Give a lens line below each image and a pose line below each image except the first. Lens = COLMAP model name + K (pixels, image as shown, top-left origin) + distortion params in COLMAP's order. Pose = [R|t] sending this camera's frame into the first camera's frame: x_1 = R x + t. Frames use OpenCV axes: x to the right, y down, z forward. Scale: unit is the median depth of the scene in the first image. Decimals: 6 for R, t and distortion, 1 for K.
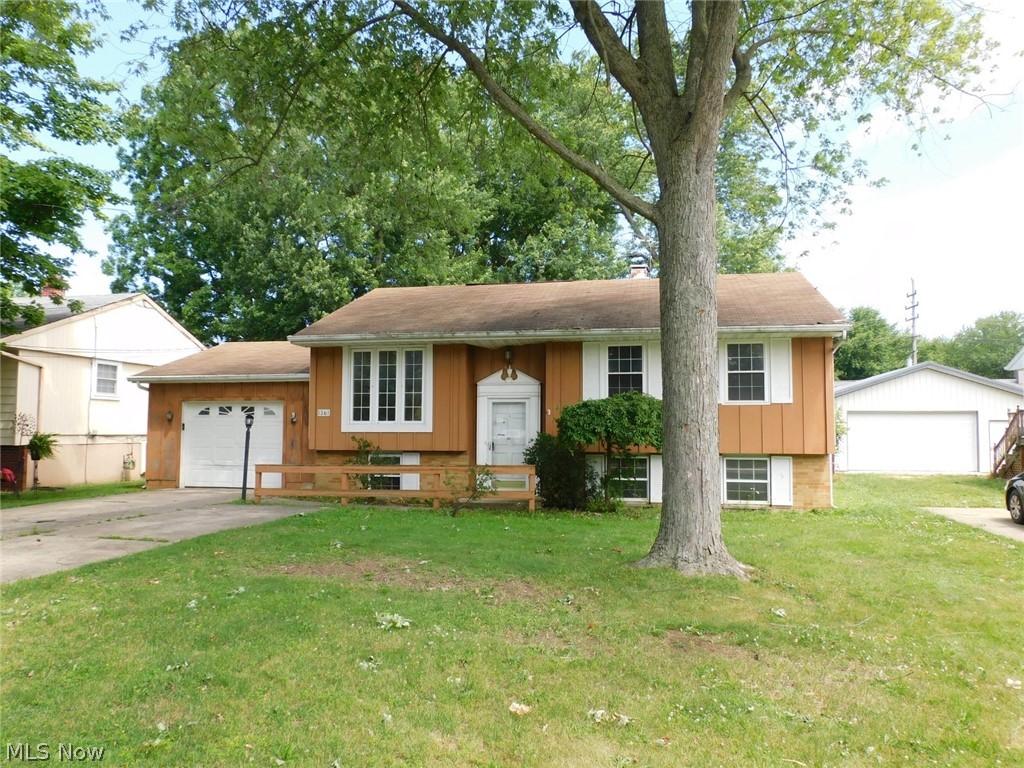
lens RADIAL K [[731.2, 0, 515.7], [0, 731.2, 386.1], [0, 0, 1]] dist [-0.008758, 0.004083]
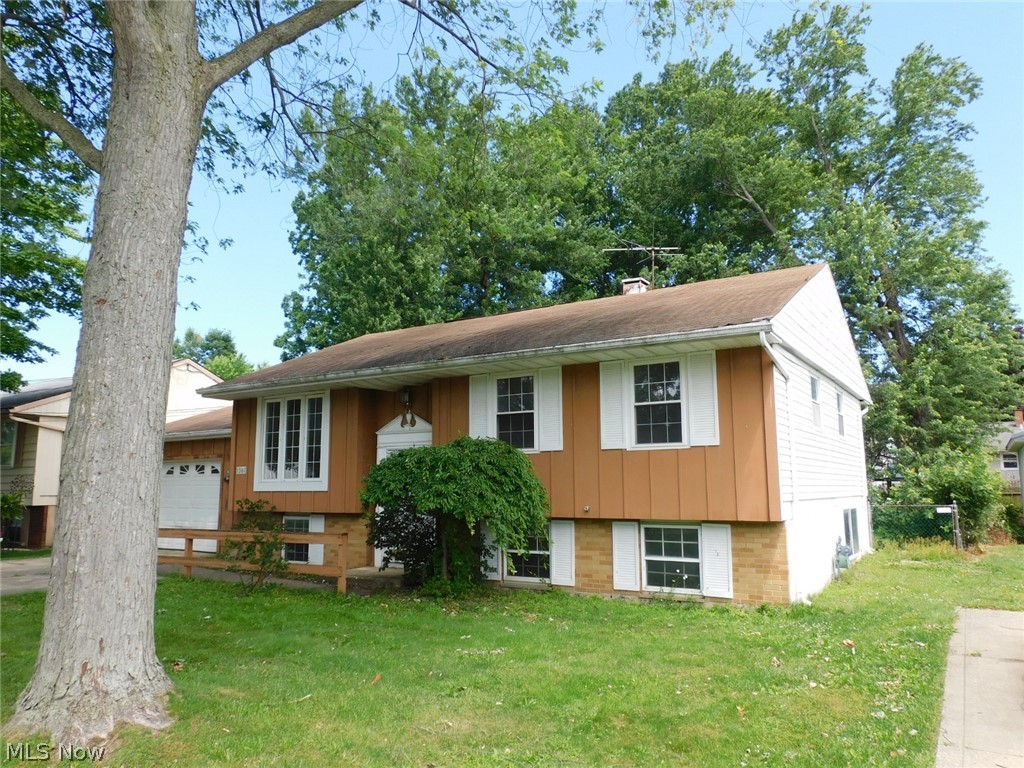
lens RADIAL K [[731.2, 0, 514.8], [0, 731.2, 384.4], [0, 0, 1]] dist [-0.008758, 0.004083]
pose [[0.935175, -0.057645, -0.349463, 0.396391], [0.029977, 0.996008, -0.084076, 0.016639], [0.352914, 0.068150, 0.933170, 0.263565]]
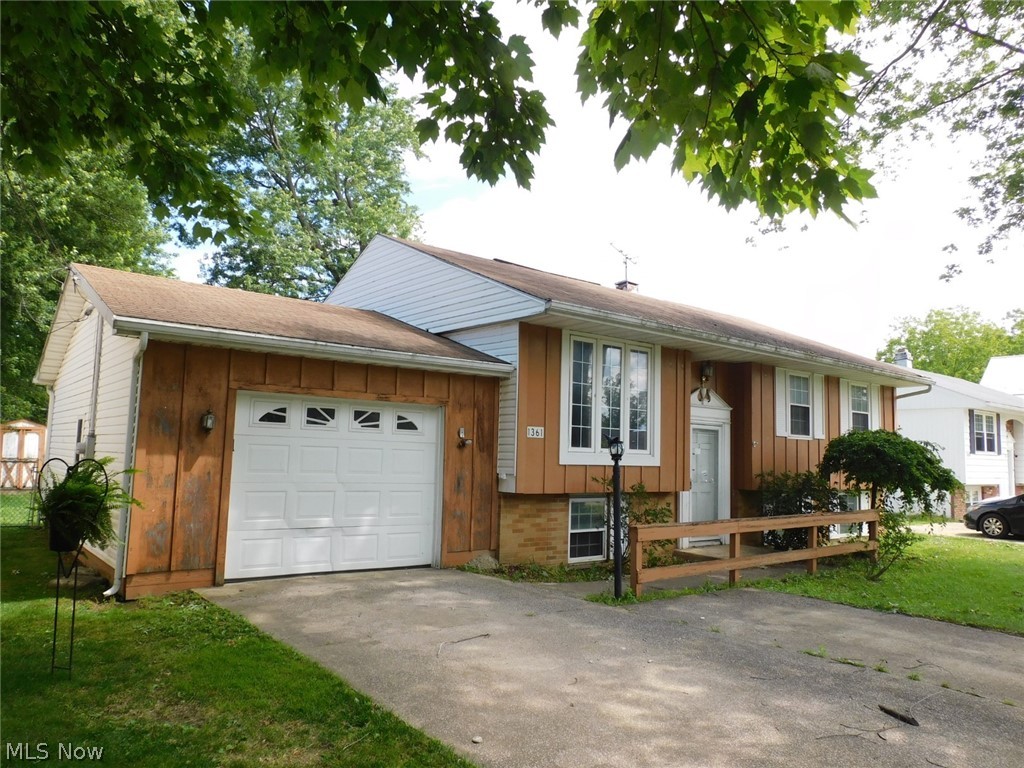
lens RADIAL K [[731.2, 0, 512.8], [0, 731.2, 385.2], [0, 0, 1]] dist [-0.008758, 0.004083]
pose [[0.640010, 0.088412, 0.763263, -0.762729], [-0.073079, 0.995859, -0.054077, 0.032674], [-0.764884, -0.021169, 0.643821, 0.638988]]
